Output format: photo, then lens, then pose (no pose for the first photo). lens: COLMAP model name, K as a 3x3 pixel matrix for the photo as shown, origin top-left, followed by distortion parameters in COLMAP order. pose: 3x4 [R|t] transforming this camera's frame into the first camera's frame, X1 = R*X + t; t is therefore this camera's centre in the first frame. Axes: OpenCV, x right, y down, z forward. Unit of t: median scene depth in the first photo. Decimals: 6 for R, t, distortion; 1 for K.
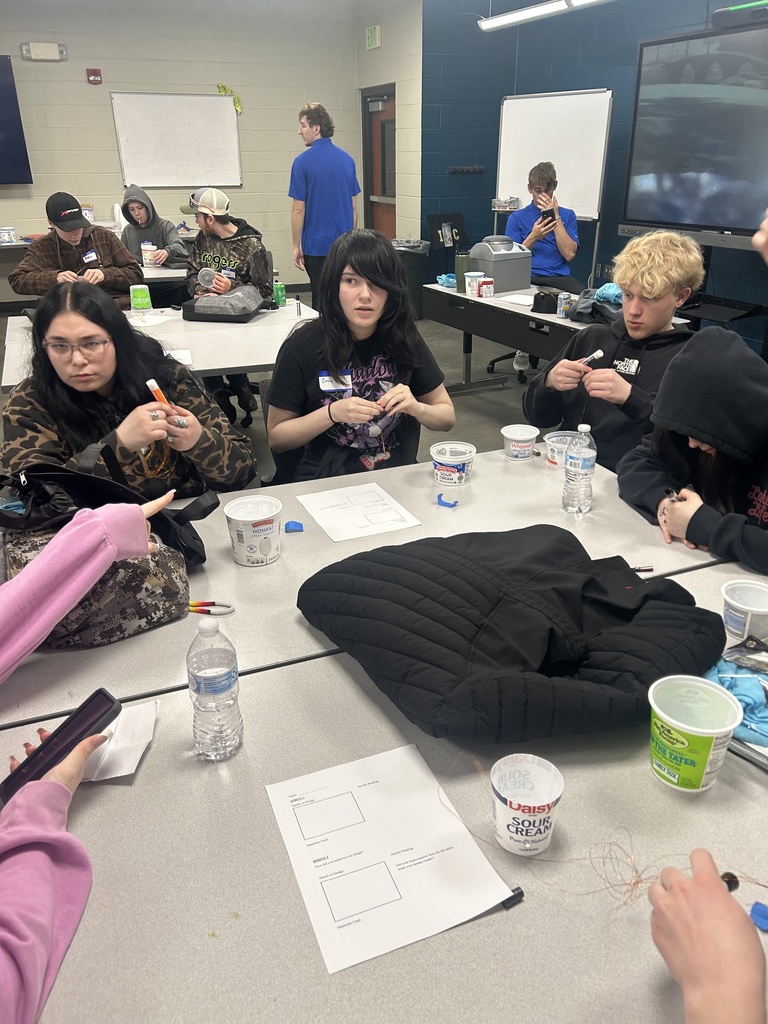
lens RADIAL K [[764.8, 0, 384.0], [0, 764.8, 512.0], [0, 0, 1]] dist [-0.001841, 0.000952]
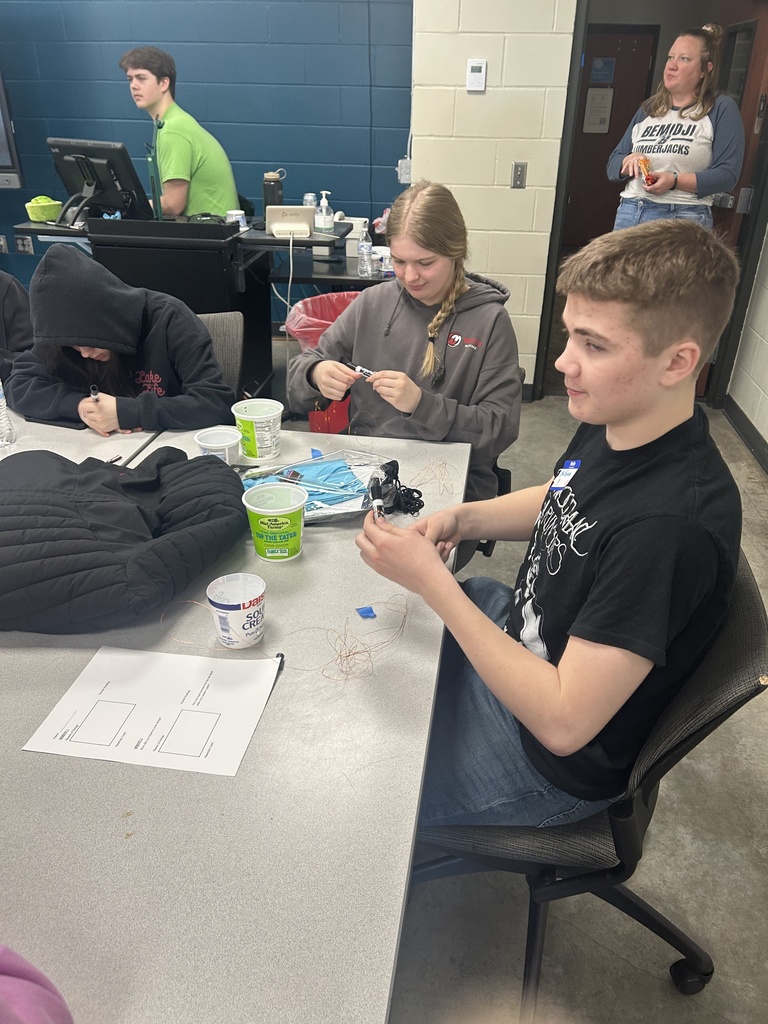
lens RADIAL K [[764.8, 0, 384.0], [0, 764.8, 512.0], [0, 0, 1]] dist [-0.001841, 0.000952]
pose [[0.521881, -0.396029, 0.755514, -0.490026], [0.337768, 0.909242, 0.243293, 0.006744], [-0.783297, 0.128218, 0.608281, 0.017716]]
